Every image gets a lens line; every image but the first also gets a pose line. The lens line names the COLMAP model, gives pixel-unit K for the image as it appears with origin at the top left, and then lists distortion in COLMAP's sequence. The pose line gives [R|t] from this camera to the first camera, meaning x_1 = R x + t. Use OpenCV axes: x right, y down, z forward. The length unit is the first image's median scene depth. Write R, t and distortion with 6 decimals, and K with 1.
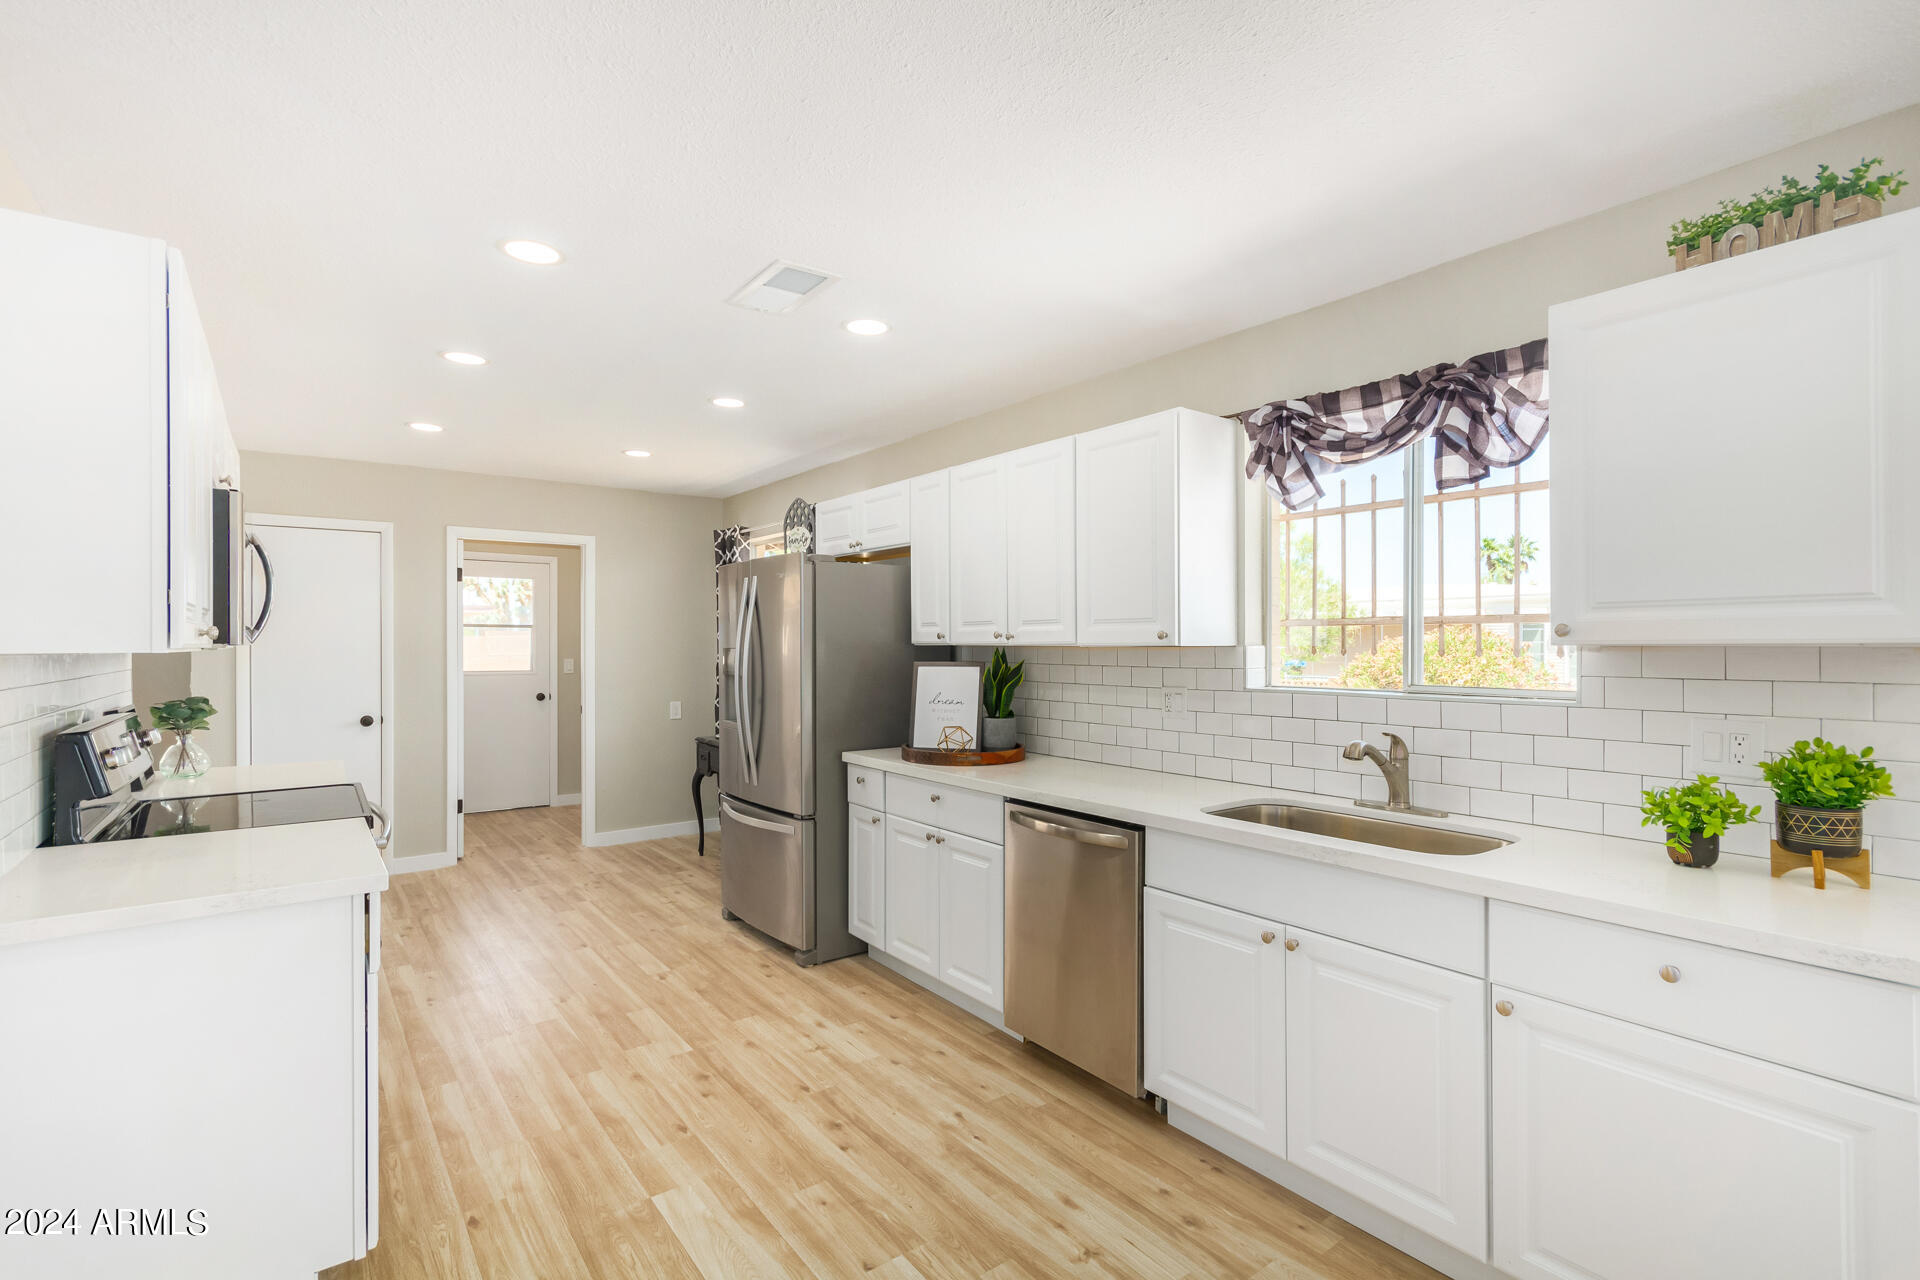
lens RADIAL K [[894.6, 0, 960.2], [0, 894.6, 644.8], [0, 0, 1]] dist [0.003091, 0.000425]
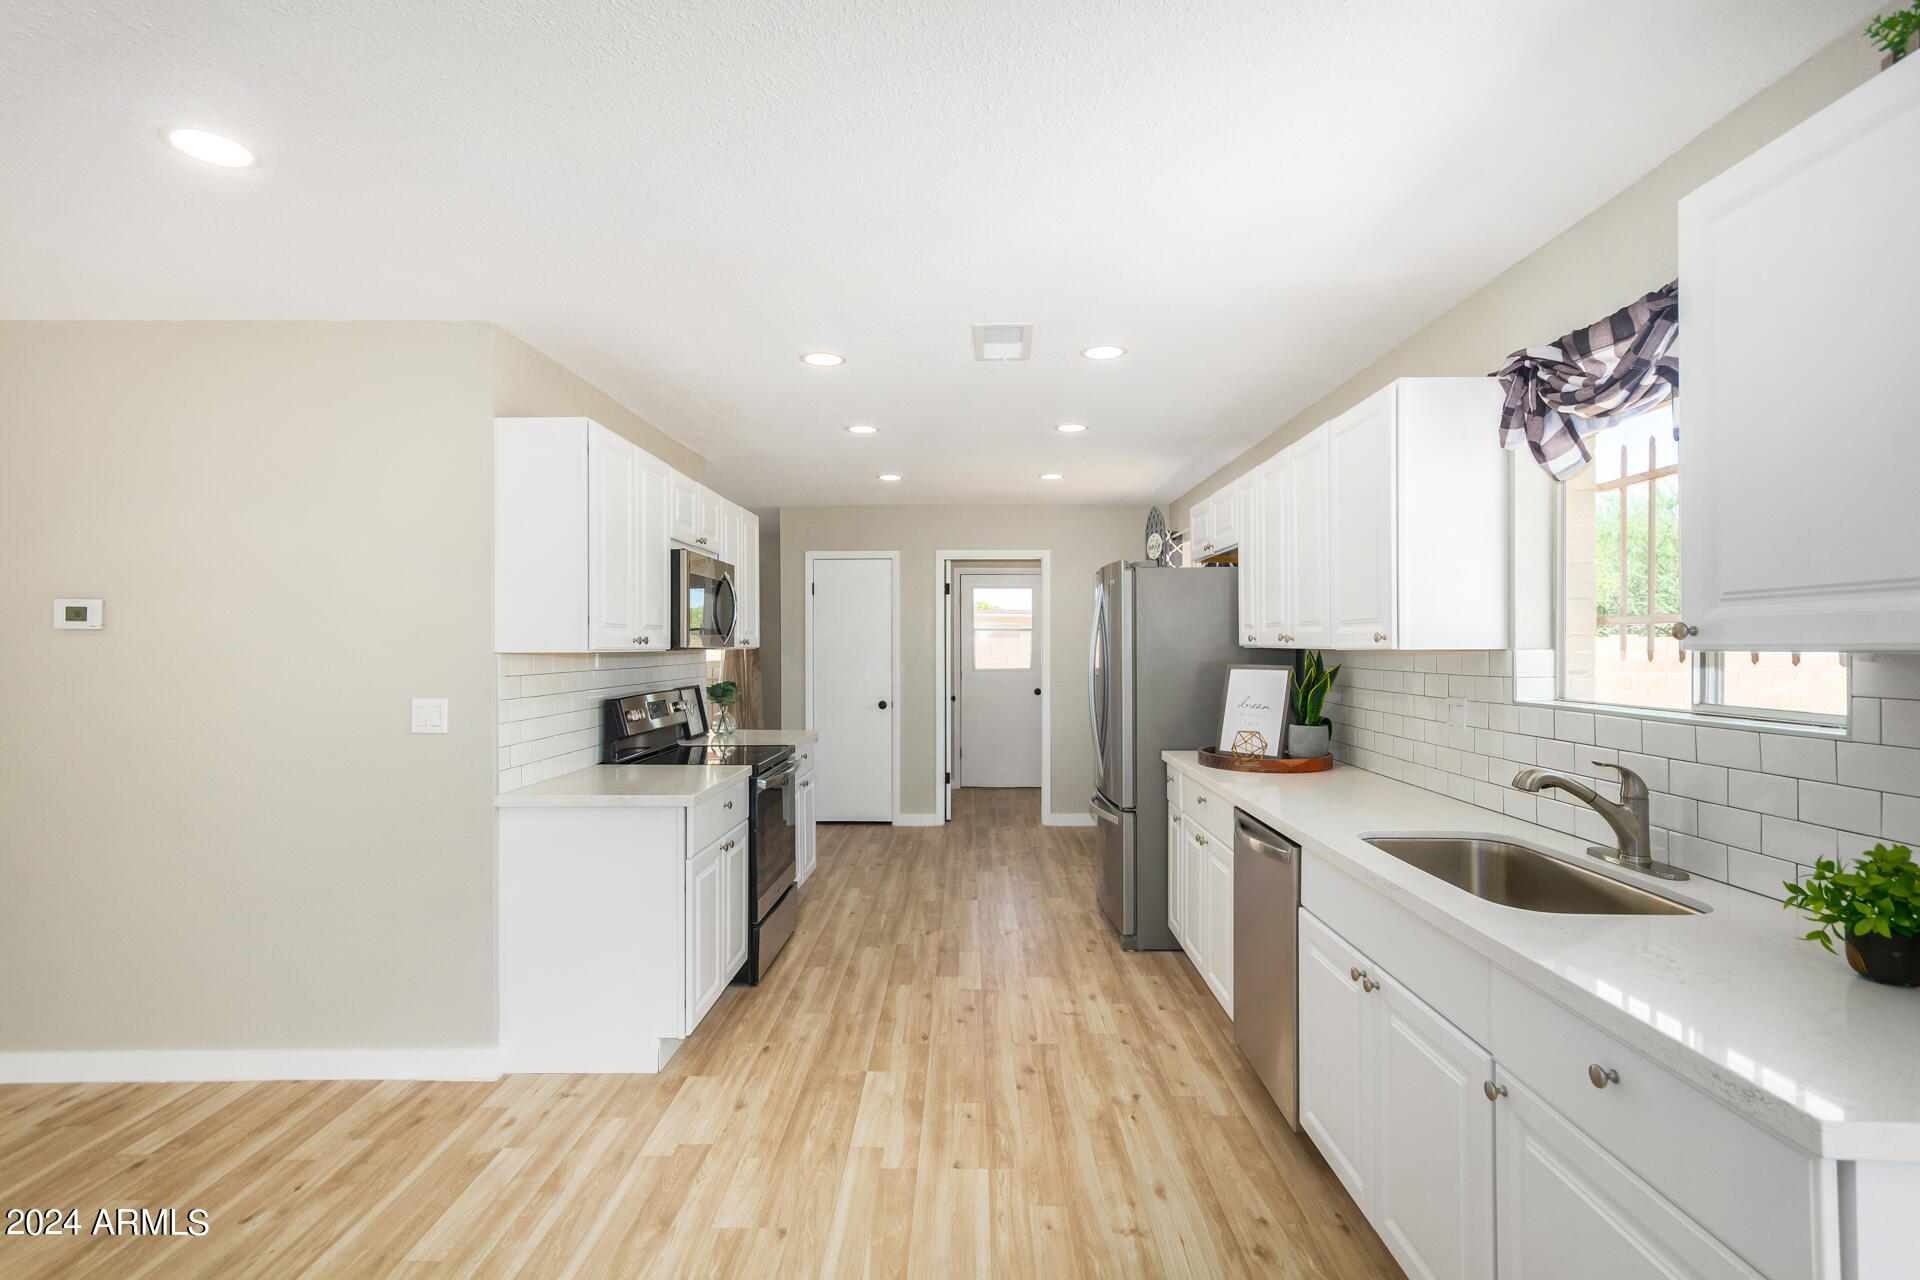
lens RADIAL K [[923.4, 0, 947.4], [0, 923.4, 643.4], [0, 0, 1]] dist [0.001591, 0.000404]
pose [[0.784067, -0.001036, -0.620675, 0.454034], [0.000075, 0.999999, -0.001574, -0.003410], [0.620676, 0.001187, 0.784066, 0.013195]]
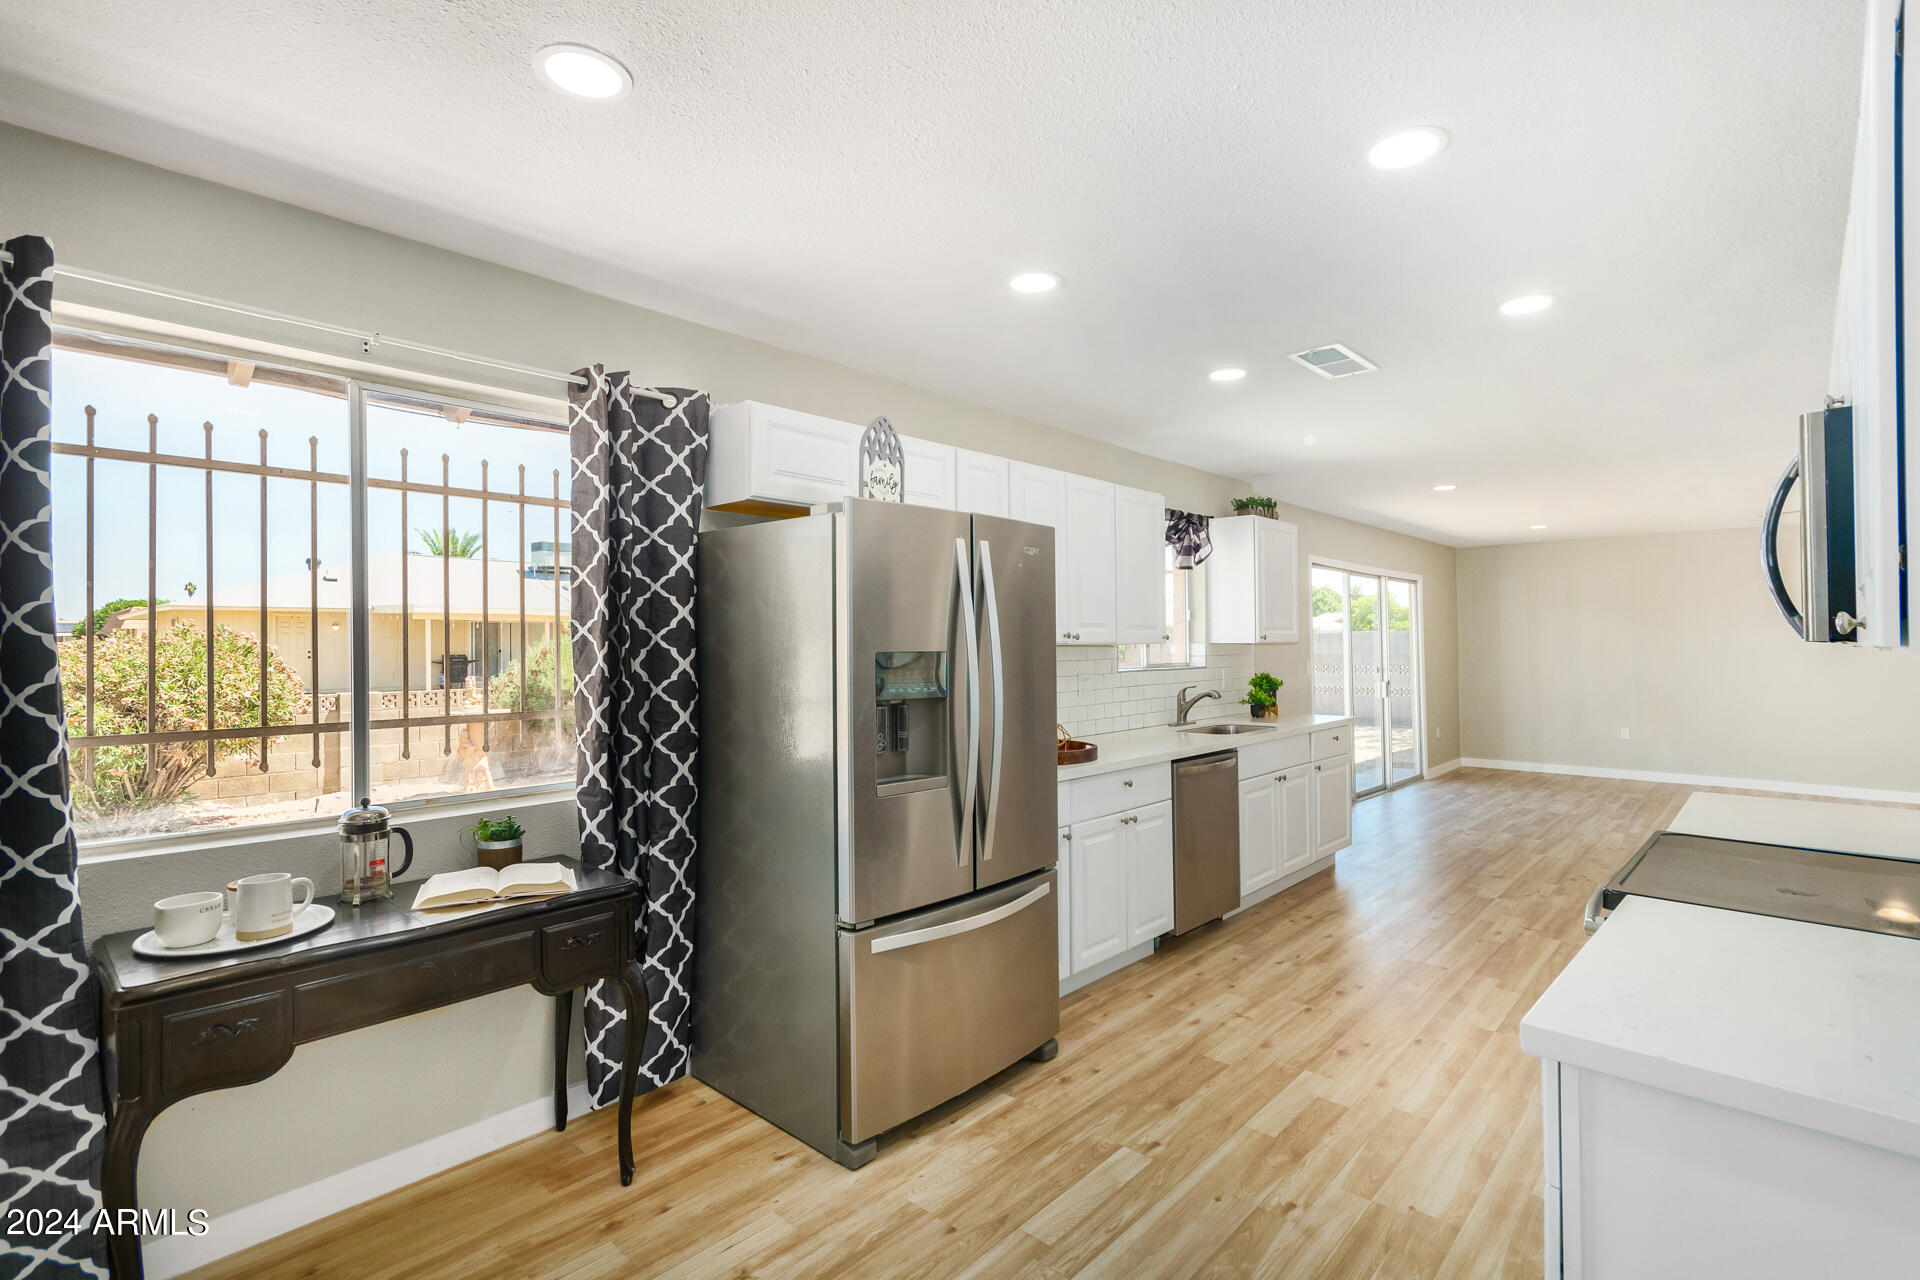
lens RADIAL K [[894.6, 0, 960.2], [0, 894.6, 644.8], [0, 0, 1]] dist [0.003091, 0.000425]
pose [[-0.177372, 0.004237, 0.984135, -1.240257], [0.010060, 0.999946, -0.002492, 0.002184], [-0.984092, 0.009458, -0.177405, 1.619119]]
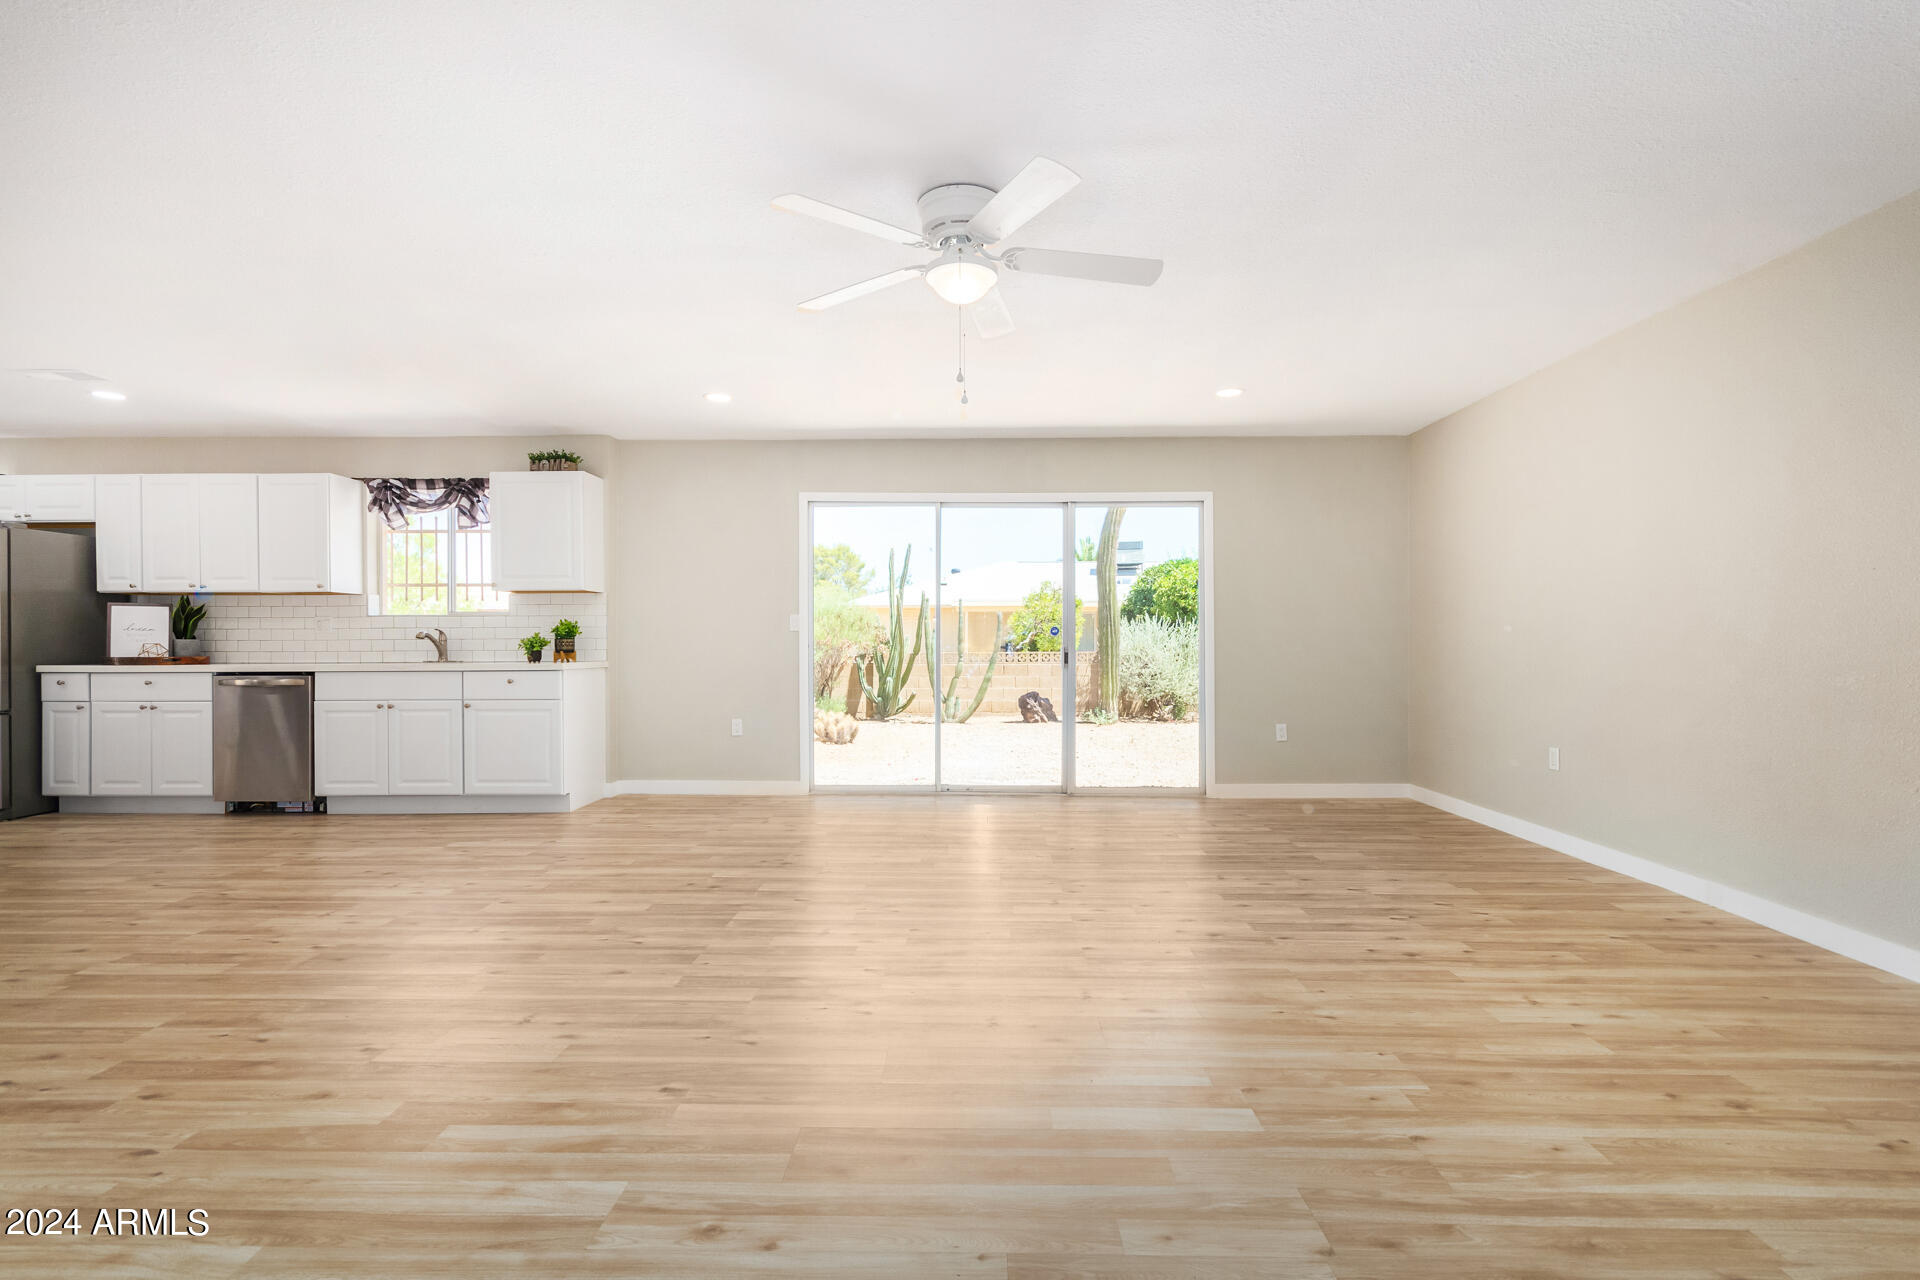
lens RADIAL K [[894.6, 0, 960.2], [0, 894.6, 644.8], [0, 0, 1]] dist [0.003091, 0.000425]
pose [[0.618818, -0.002374, 0.785531, -0.459319], [0.002510, 0.999996, 0.001045, 0.121591], [-0.785530, 0.001325, 0.618822, -1.351605]]
